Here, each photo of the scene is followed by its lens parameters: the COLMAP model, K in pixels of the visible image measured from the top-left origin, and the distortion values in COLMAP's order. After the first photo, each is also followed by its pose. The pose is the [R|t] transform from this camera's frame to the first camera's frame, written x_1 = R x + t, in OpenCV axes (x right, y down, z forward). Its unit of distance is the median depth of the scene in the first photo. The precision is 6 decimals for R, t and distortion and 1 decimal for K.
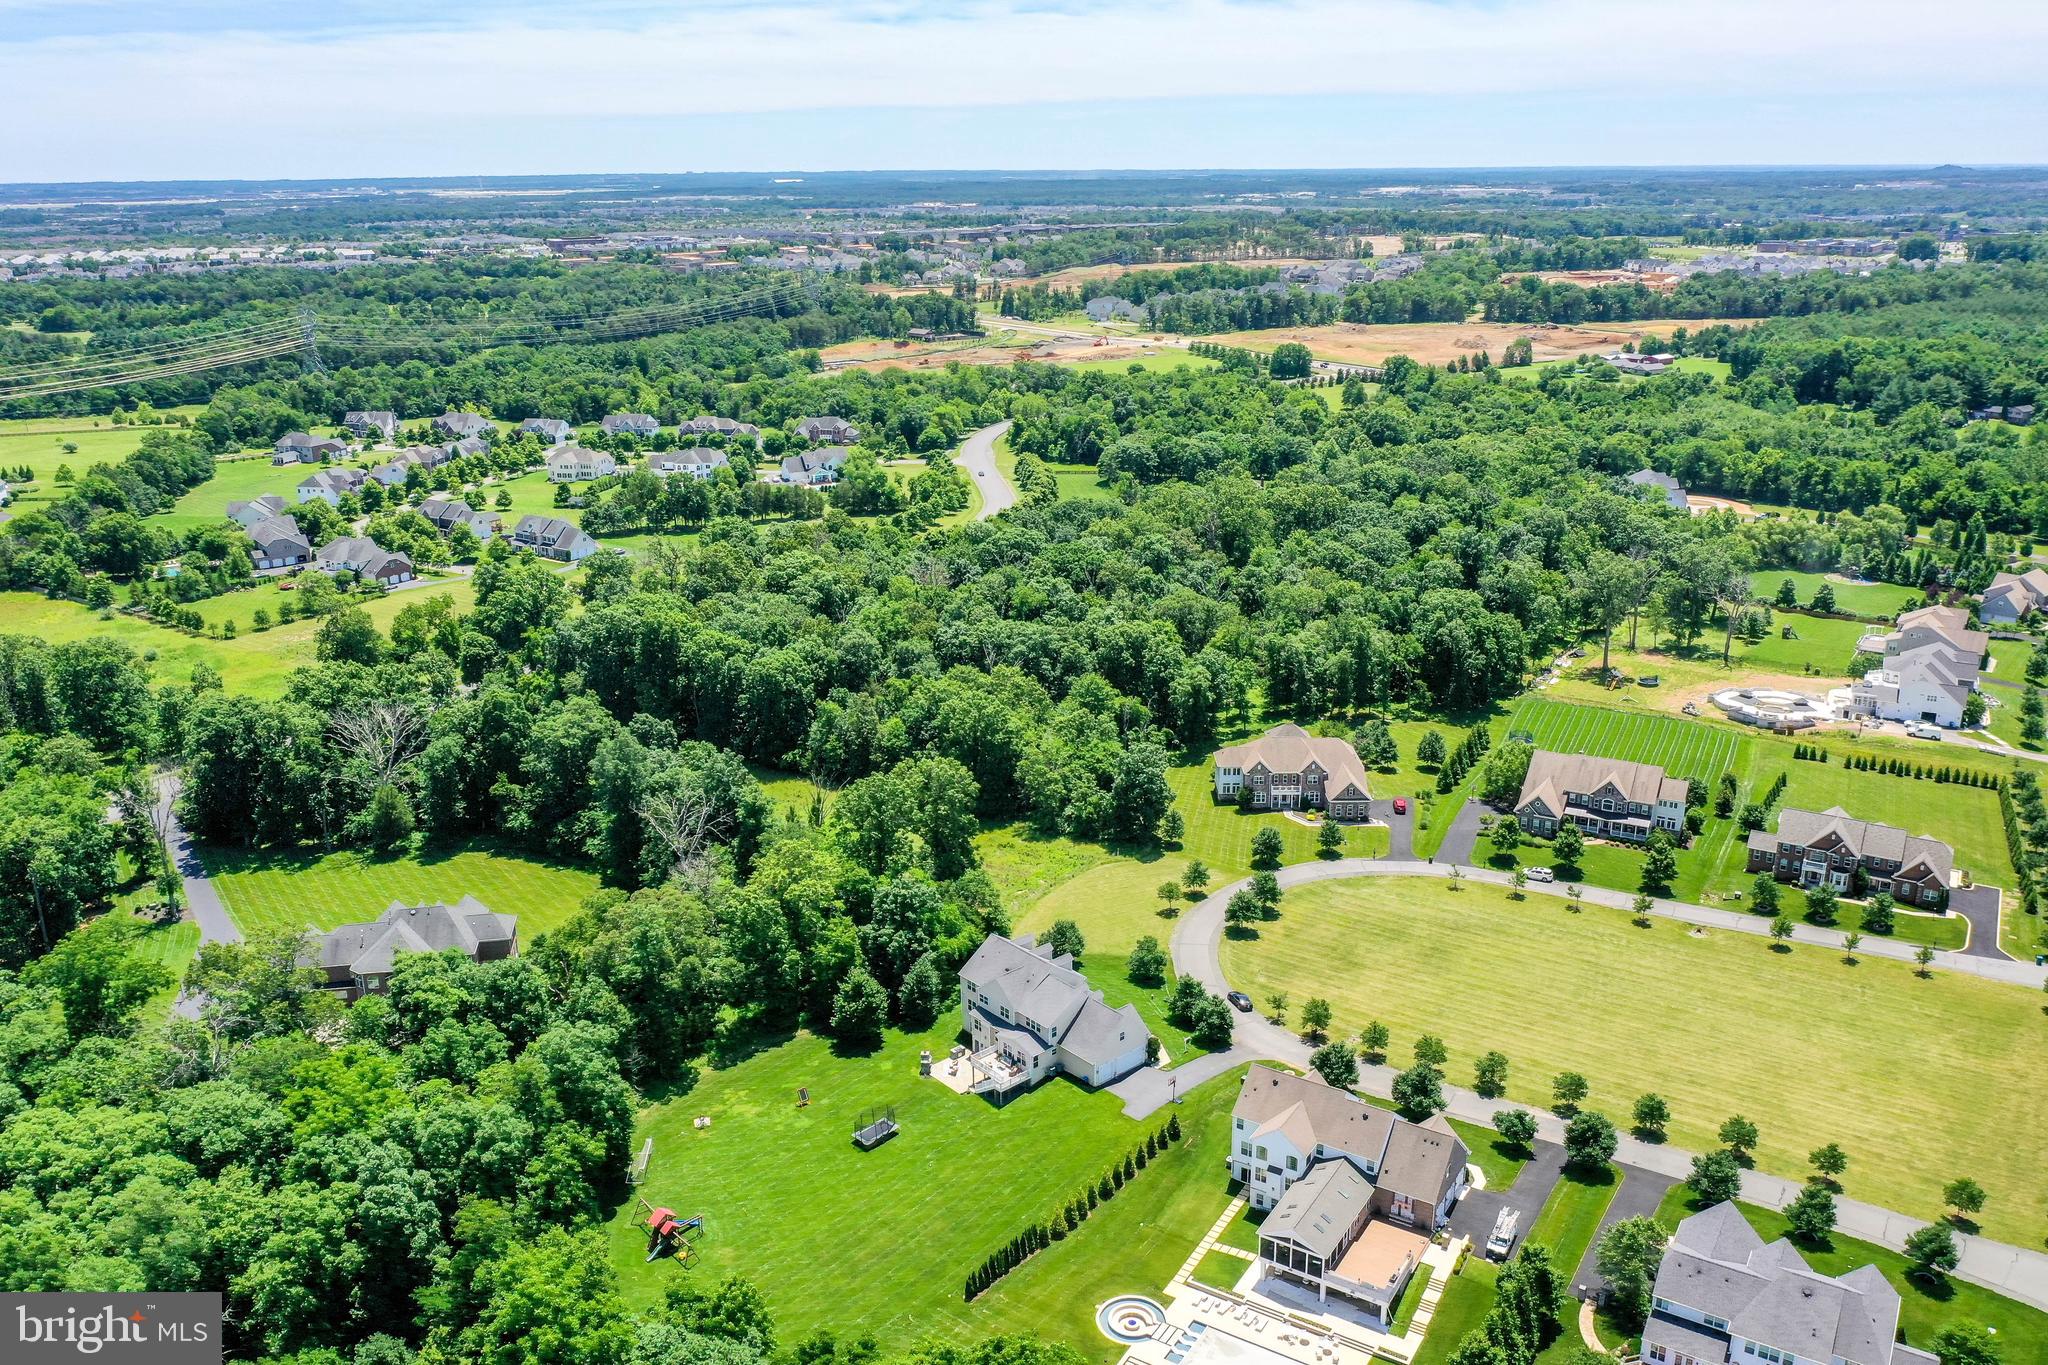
lens RADIAL K [[1609.7, 0, 1024.0], [0, 1609.7, 682.5], [0, 0, 1]] dist [-0.008225, -0.003137]
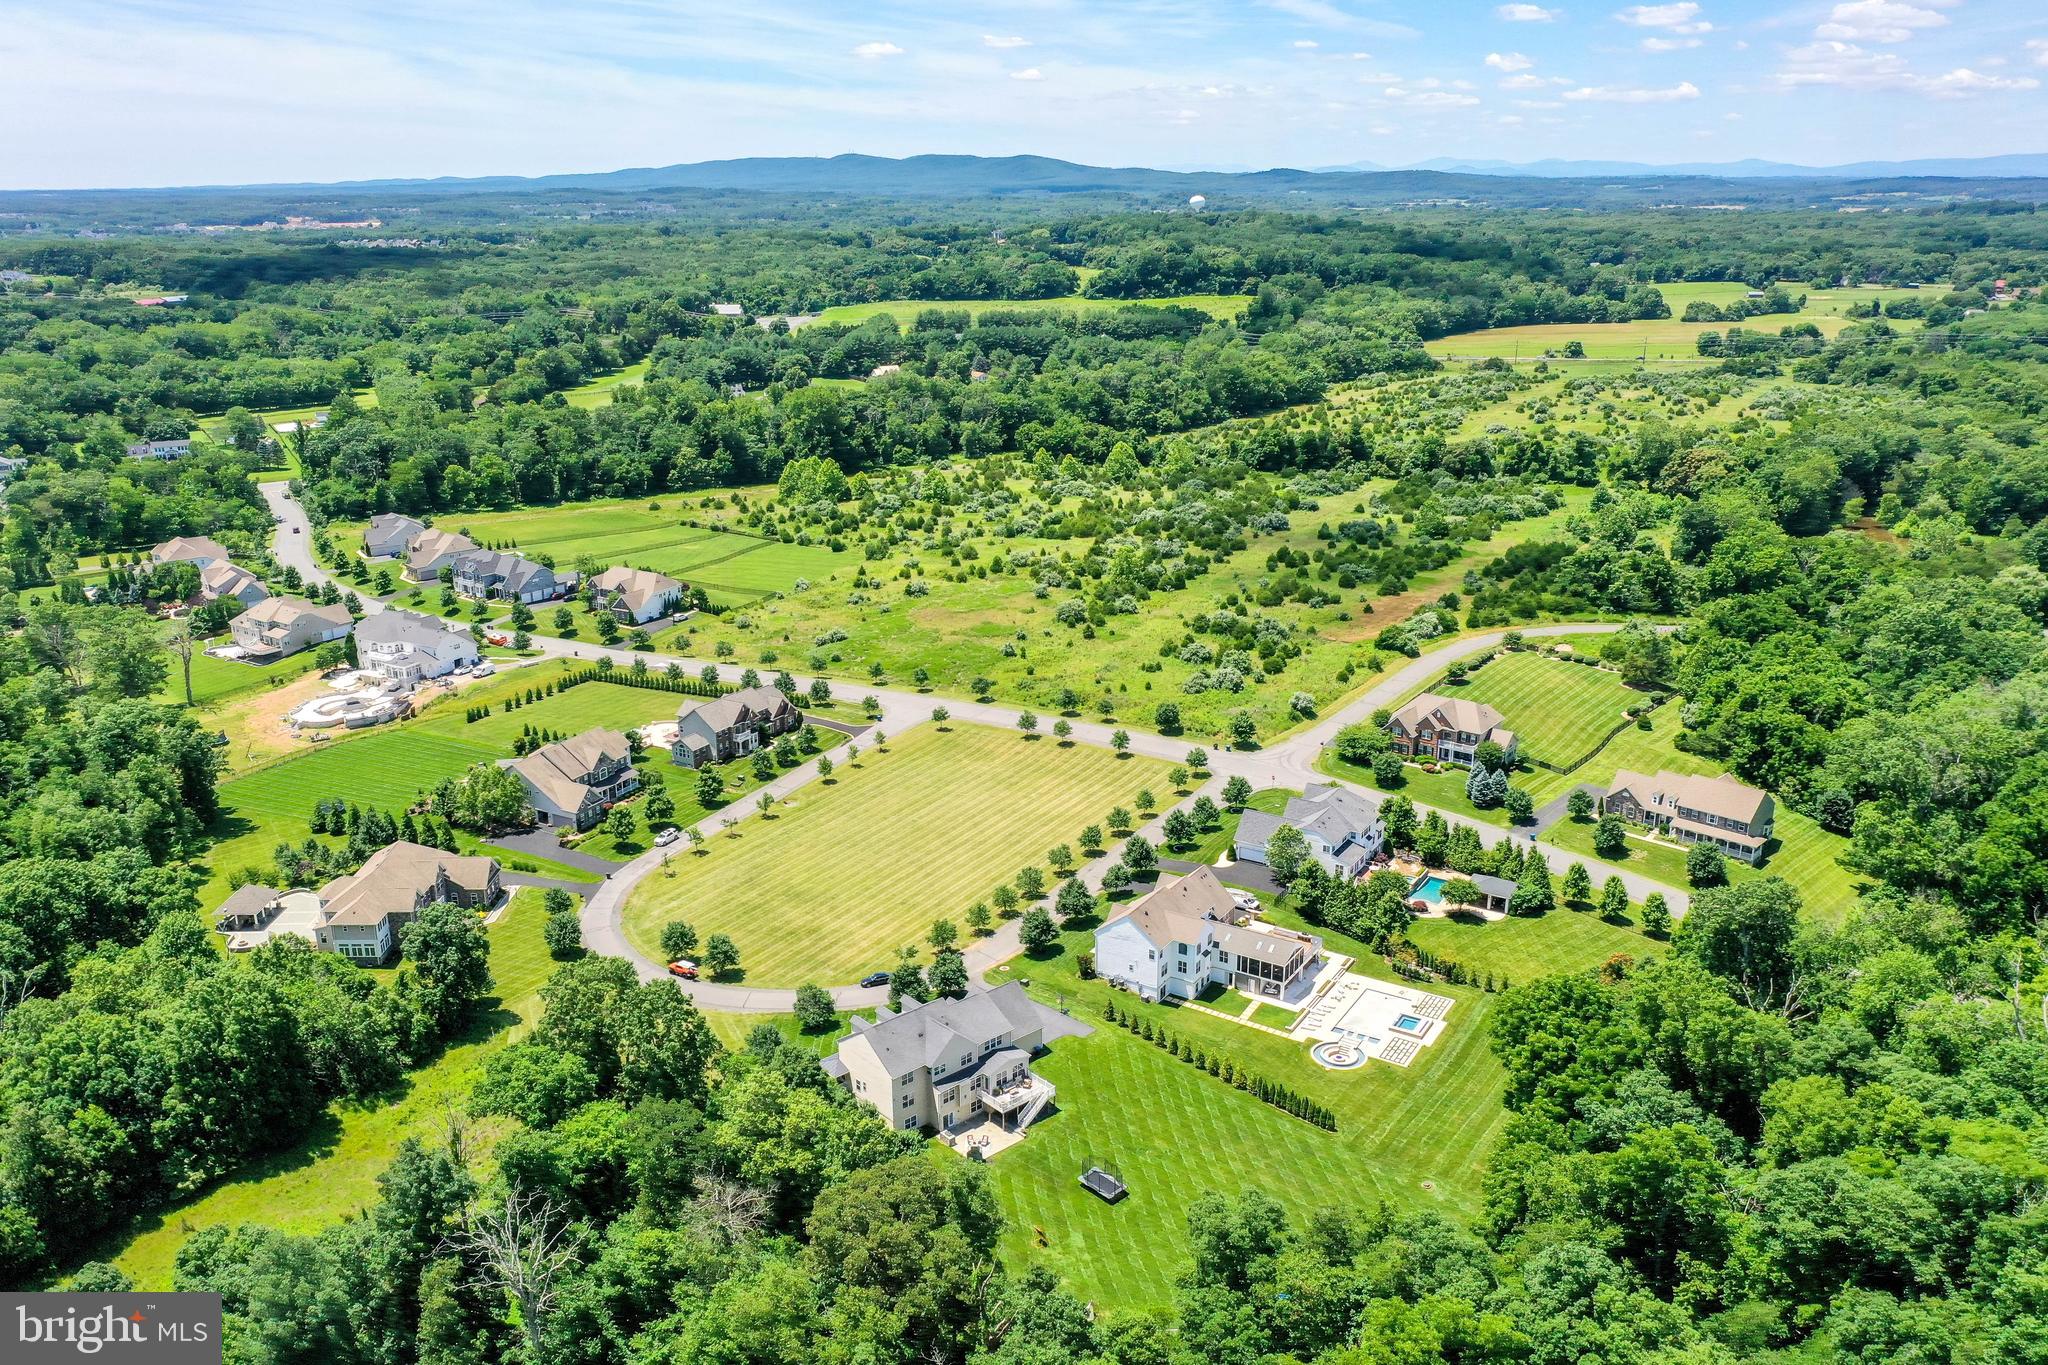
lens RADIAL K [[1609.7, 0, 1024.0], [0, 1609.7, 682.5], [0, 0, 1]] dist [-0.008225, -0.003137]
pose [[-0.003248, -0.291906, 0.956441, -0.722831], [0.311986, 0.908411, 0.278307, -0.212551], [-0.950081, 0.299300, 0.088120, 0.687790]]
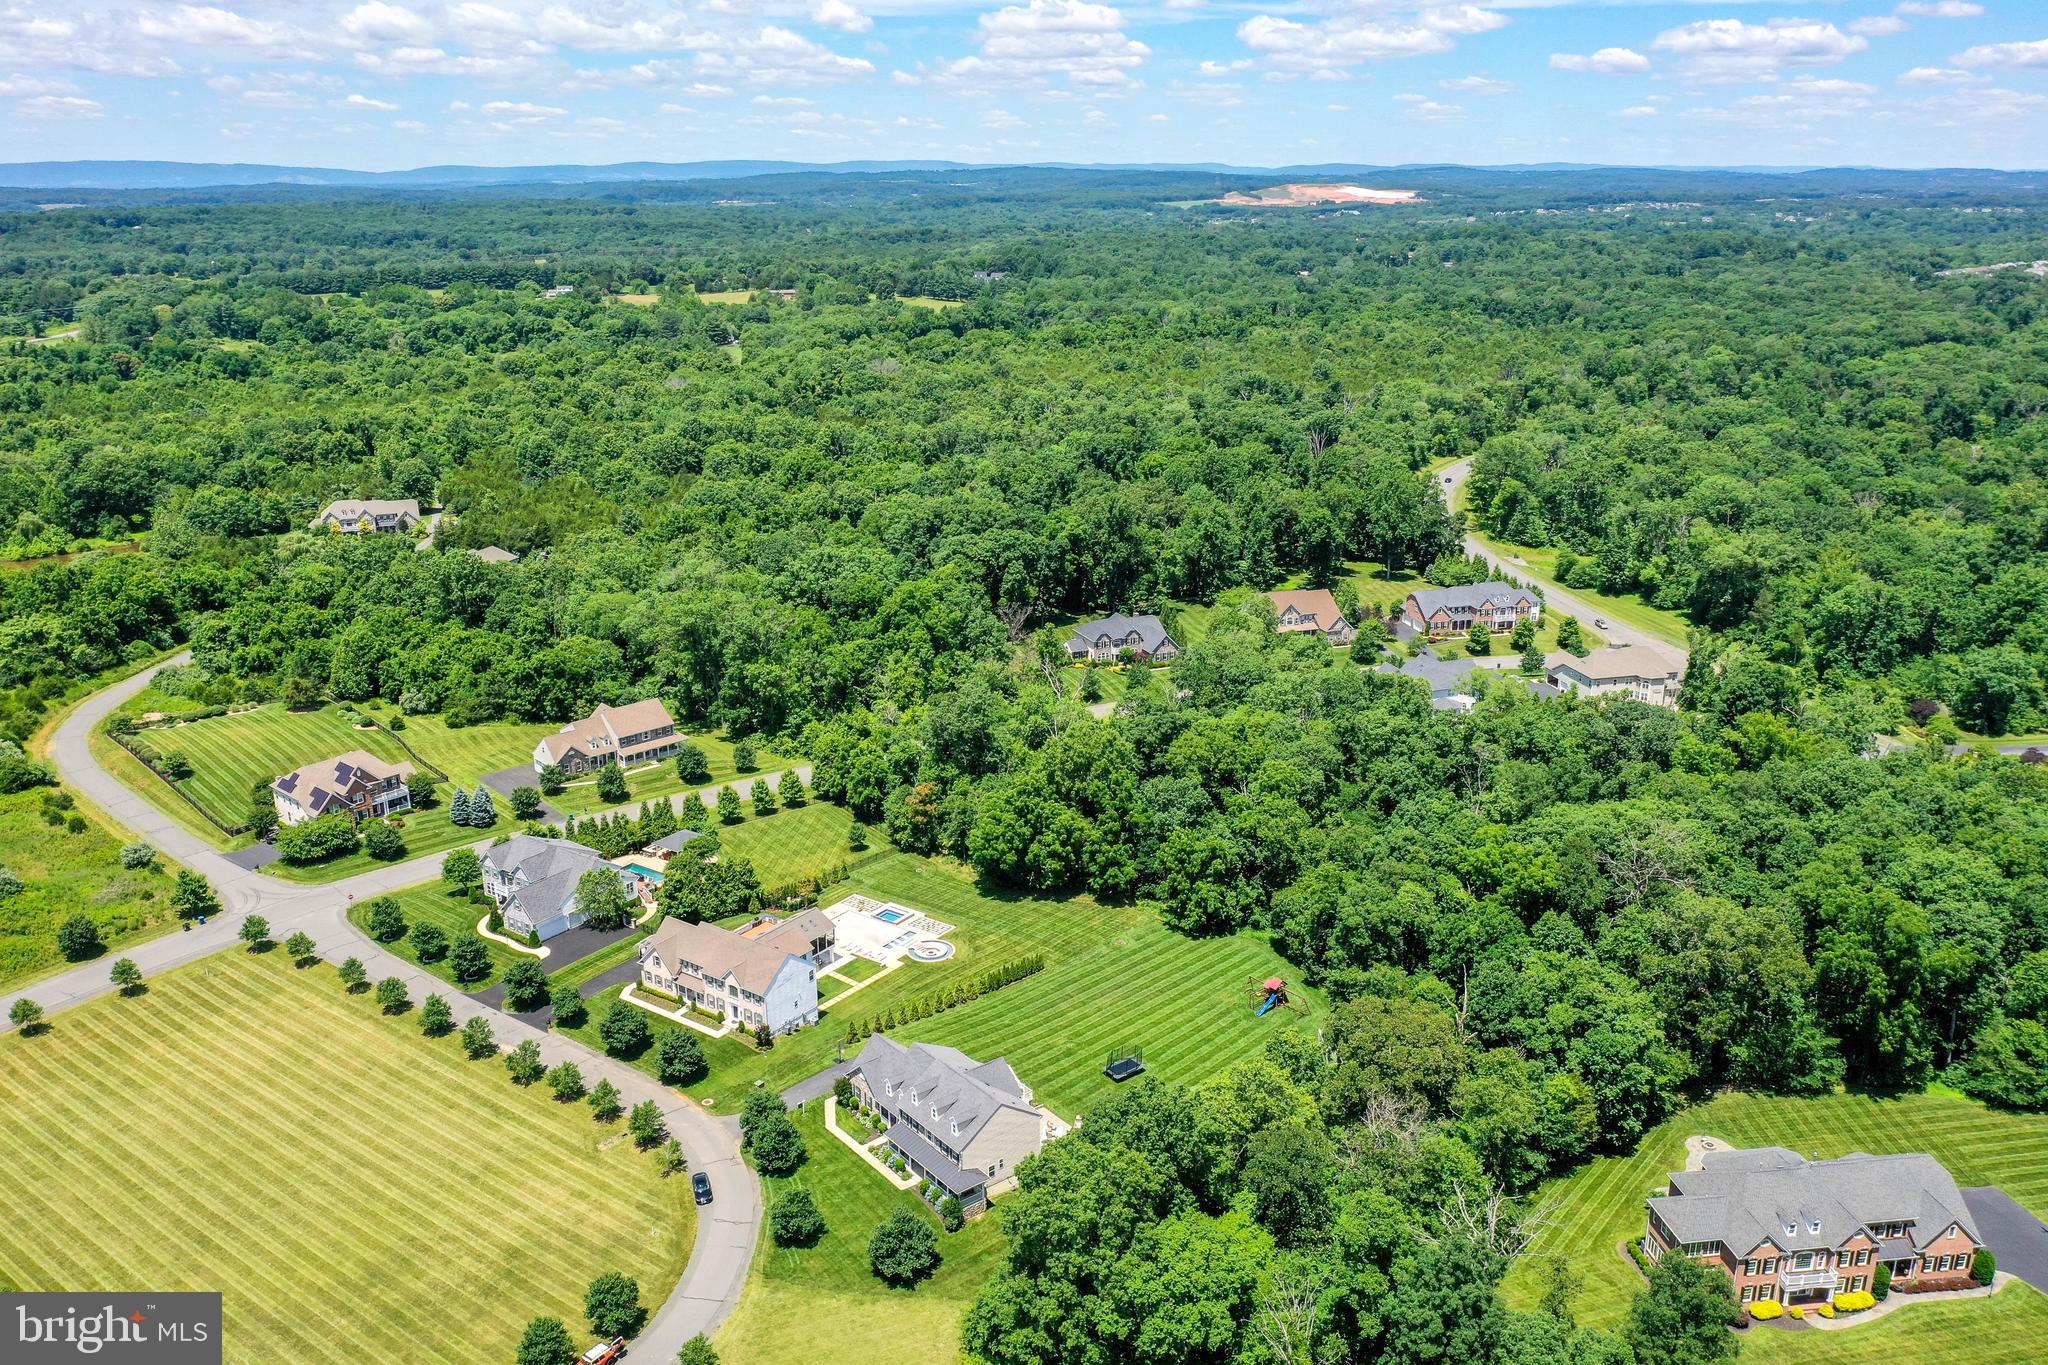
lens RADIAL K [[1609.7, 0, 1024.0], [0, 1609.7, 682.5], [0, 0, 1]] dist [-0.008225, -0.003137]
pose [[-0.998792, -0.004310, 0.048950, -0.056866], [0.024548, 0.819178, 0.573014, -0.431023], [-0.042569, 0.573523, -0.818082, 1.369807]]
